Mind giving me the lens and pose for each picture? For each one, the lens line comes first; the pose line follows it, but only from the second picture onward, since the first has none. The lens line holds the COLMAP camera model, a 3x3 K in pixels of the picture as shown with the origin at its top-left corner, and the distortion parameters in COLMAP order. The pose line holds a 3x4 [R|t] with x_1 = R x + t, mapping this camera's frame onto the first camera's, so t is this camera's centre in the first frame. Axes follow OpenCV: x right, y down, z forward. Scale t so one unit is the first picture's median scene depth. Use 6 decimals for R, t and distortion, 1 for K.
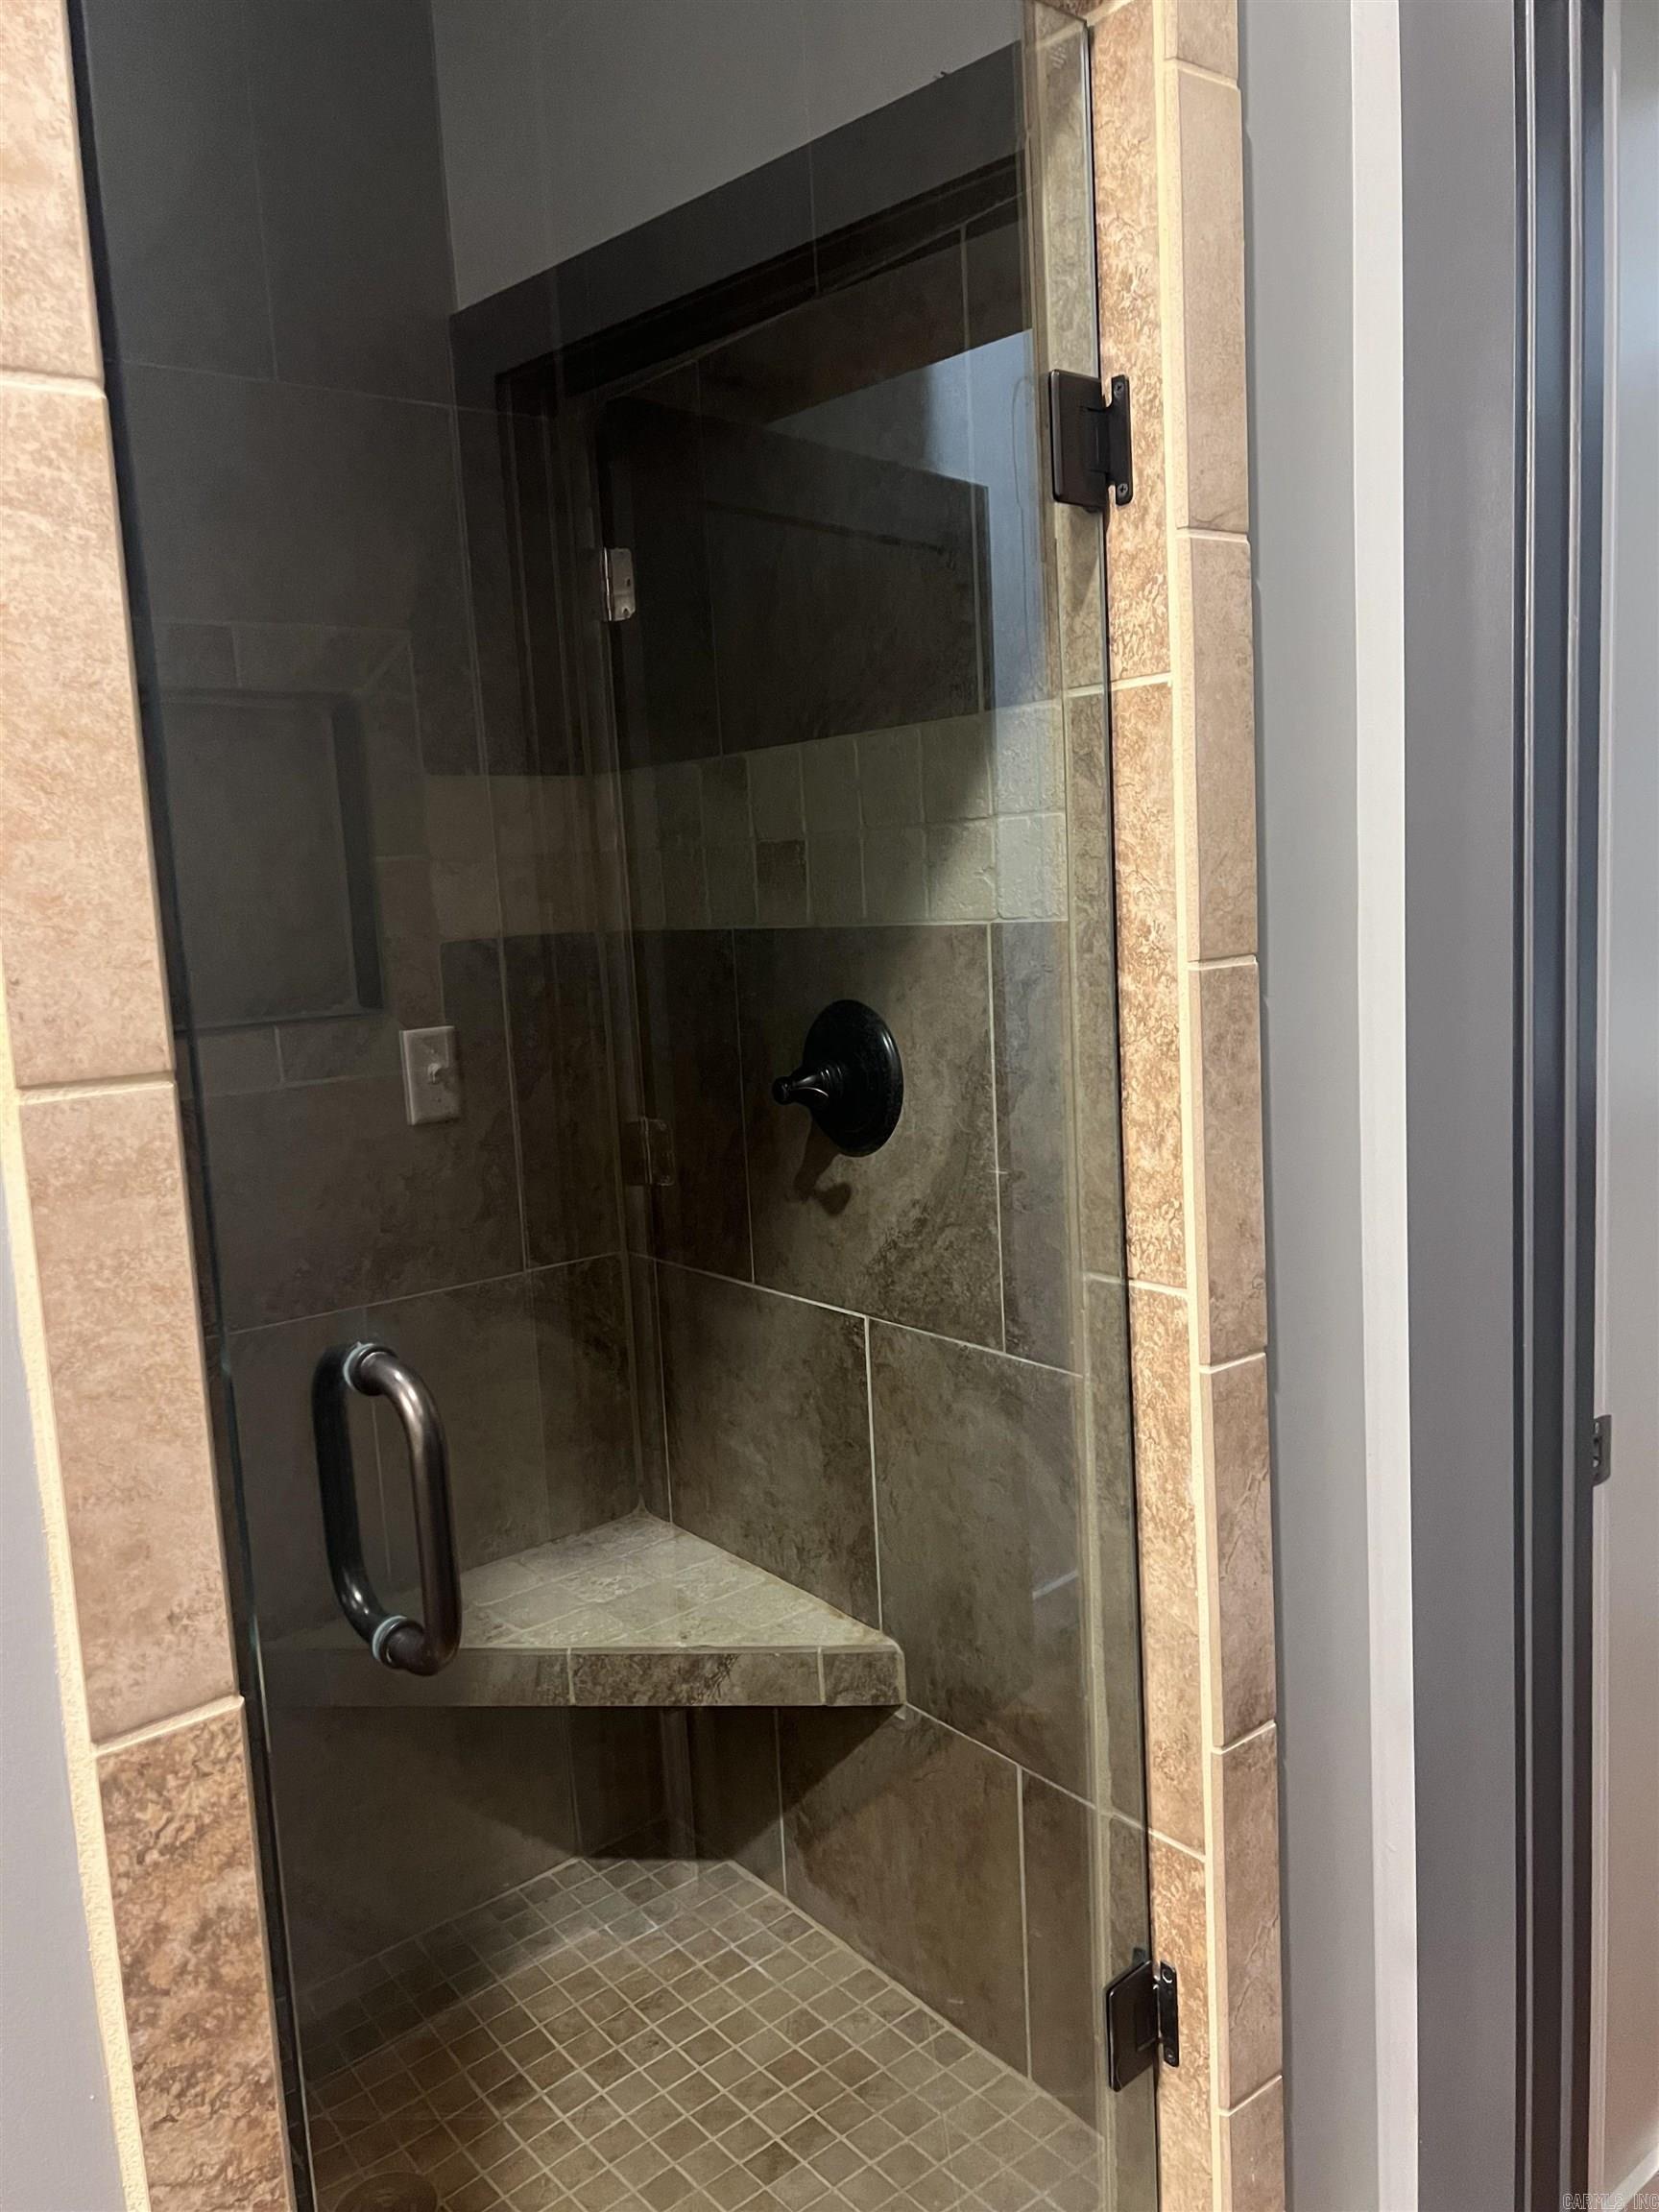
lens RADIAL K [[1670.9, 0, 823.5], [0, 1670.9, 1120.2], [0, 0, 1]] dist [0.043398, -0.050749]
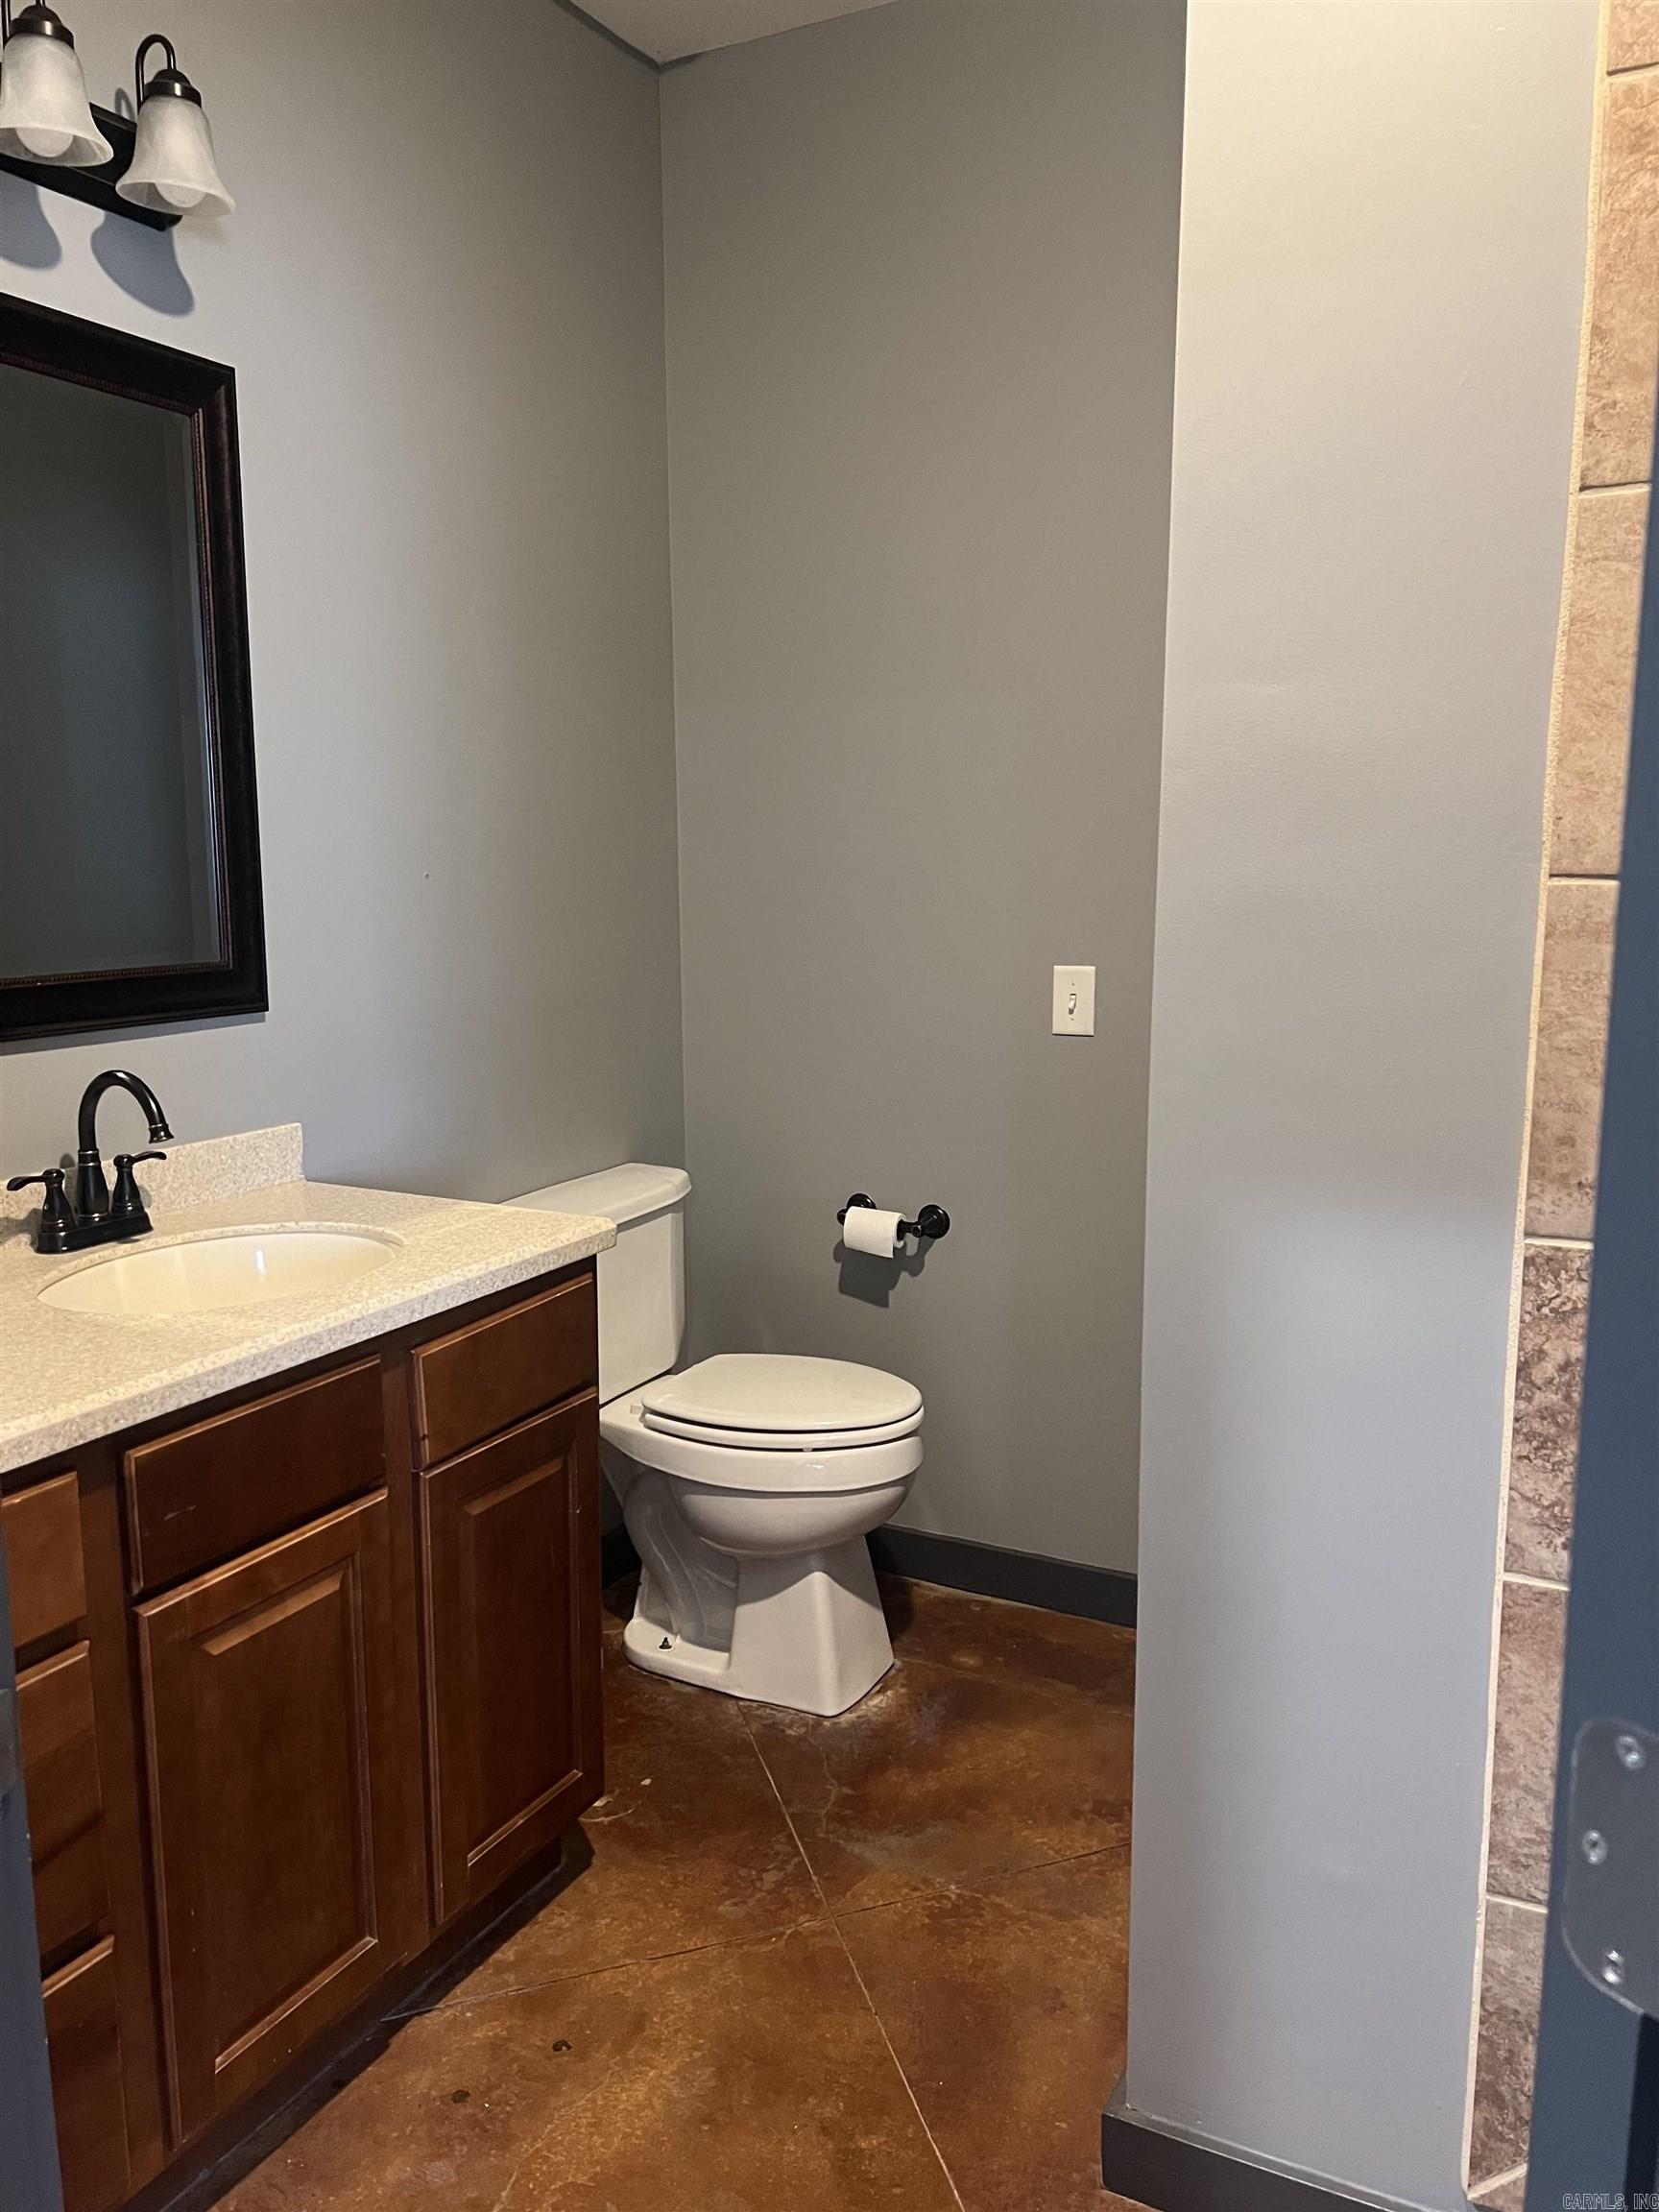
lens RADIAL K [[1670.9, 0, 825.0], [0, 1670.9, 1107.9], [0, 0, 1]] dist [0.043398, -0.050749]
pose [[0.408020, 0.199630, -0.890880, 0.858249], [-0.141936, 0.977807, 0.154103, 0.056727], [0.901872, 0.063571, 0.427300, -0.484946]]
